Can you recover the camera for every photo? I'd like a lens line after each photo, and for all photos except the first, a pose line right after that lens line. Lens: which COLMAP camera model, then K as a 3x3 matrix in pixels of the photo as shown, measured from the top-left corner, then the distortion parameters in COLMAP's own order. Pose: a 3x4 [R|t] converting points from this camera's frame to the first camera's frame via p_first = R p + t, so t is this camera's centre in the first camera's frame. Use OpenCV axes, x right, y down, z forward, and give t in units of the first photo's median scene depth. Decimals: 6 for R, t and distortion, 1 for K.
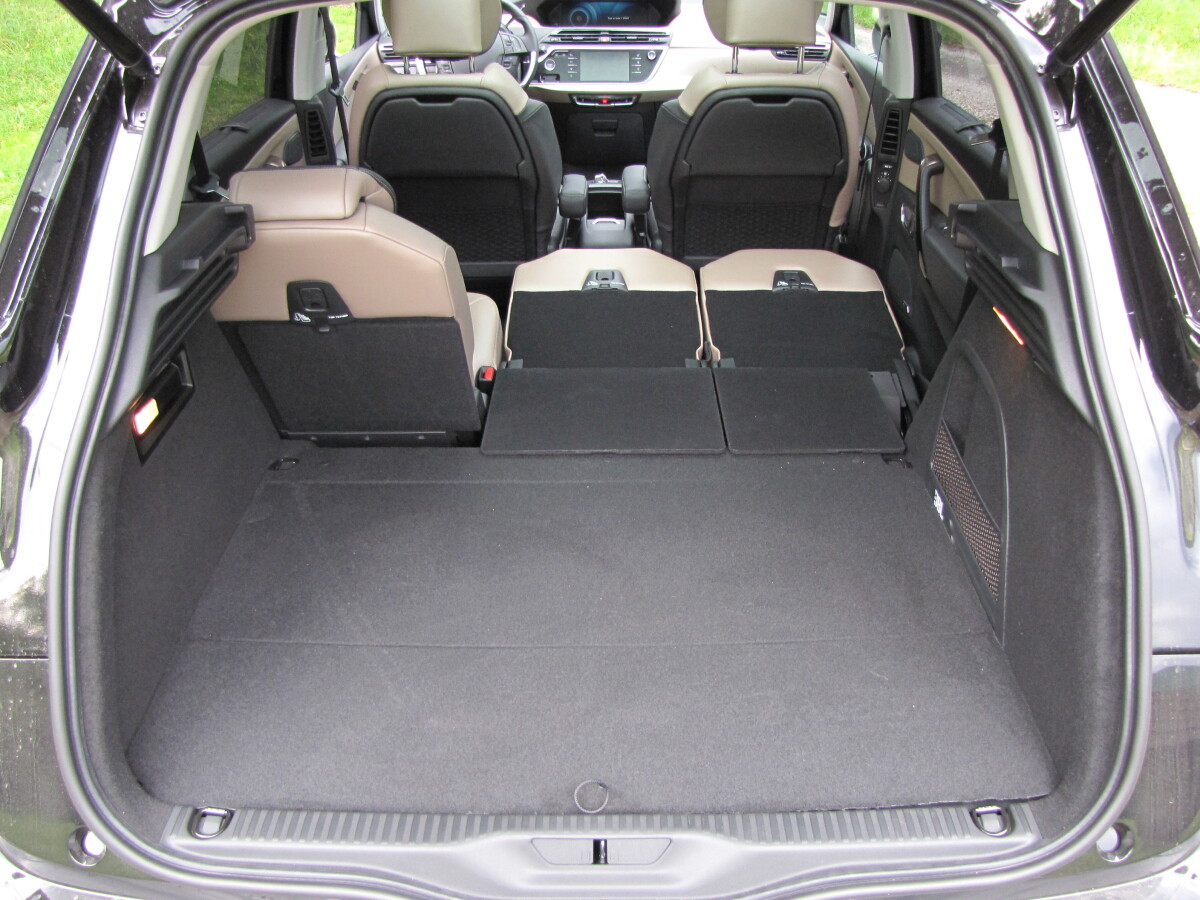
lens RADIAL K [[1022.5, 0, 614.1], [0, 1022.5, 443.7], [0, 0, 1]] dist [-0.197188, 0.173707]
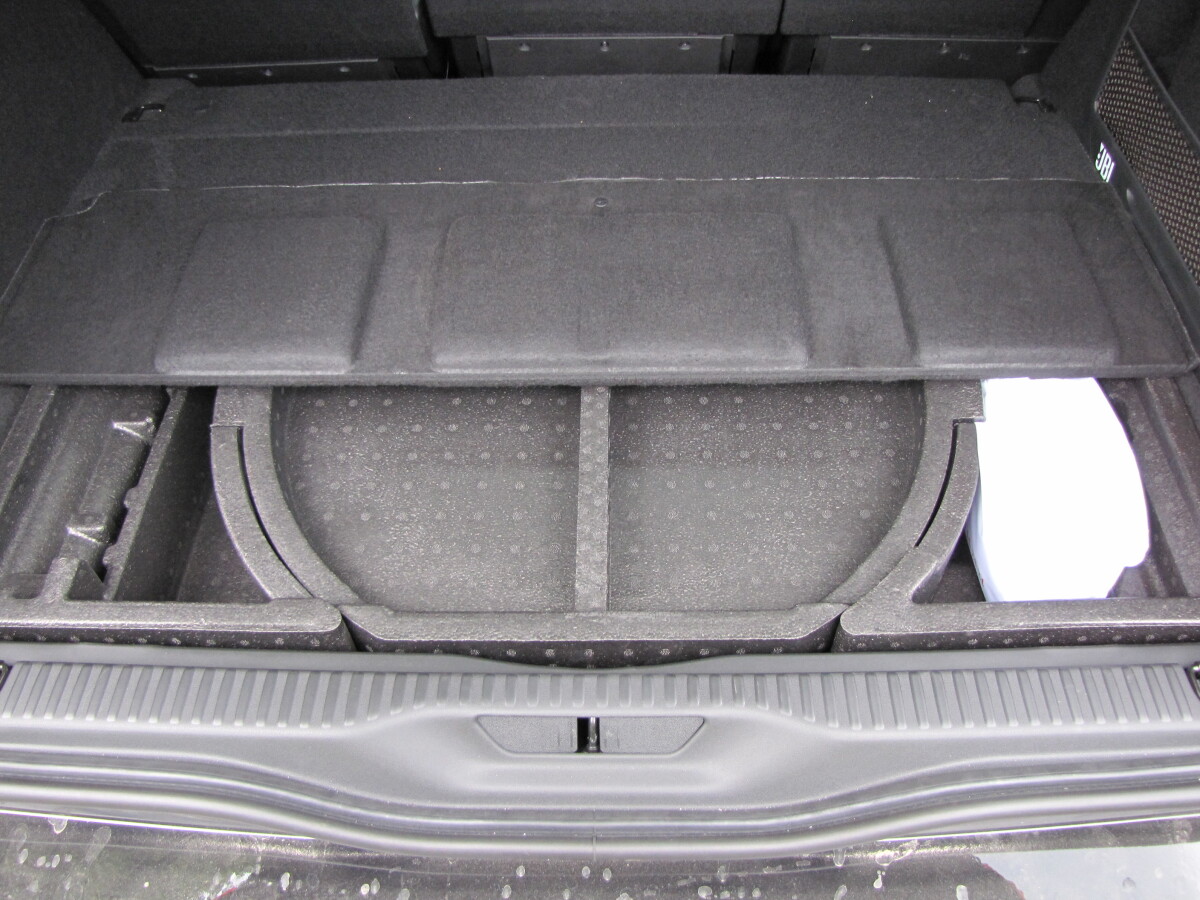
lens RADIAL K [[1022.5, 0, 614.1], [0, 1022.5, 443.7], [0, 0, 1]] dist [-0.197188, 0.173707]
pose [[0.999839, -0.000268, -0.017916, 0.011626], [0.005850, 0.949987, 0.312234, 0.041692], [0.016936, -0.312289, 0.949836, 0.418230]]
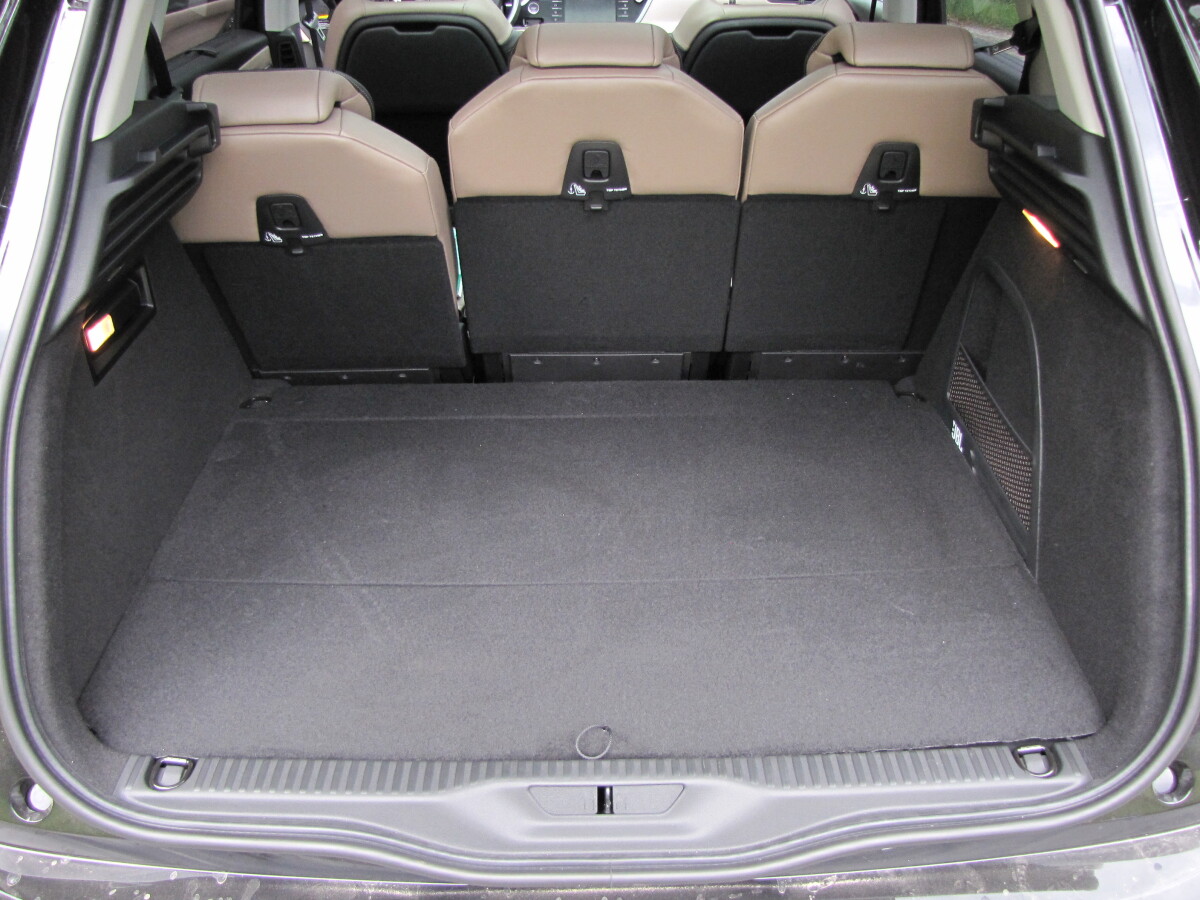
lens RADIAL K [[1022.2, 0, 607.4], [0, 1022.2, 444.9], [0, 0, 1]] dist [-0.196088, 0.172666]
pose [[0.999906, -0.007469, 0.011490, -0.018086], [0.007305, 0.999872, 0.014214, 0.069542], [-0.011595, -0.014129, 0.999833, 0.092007]]
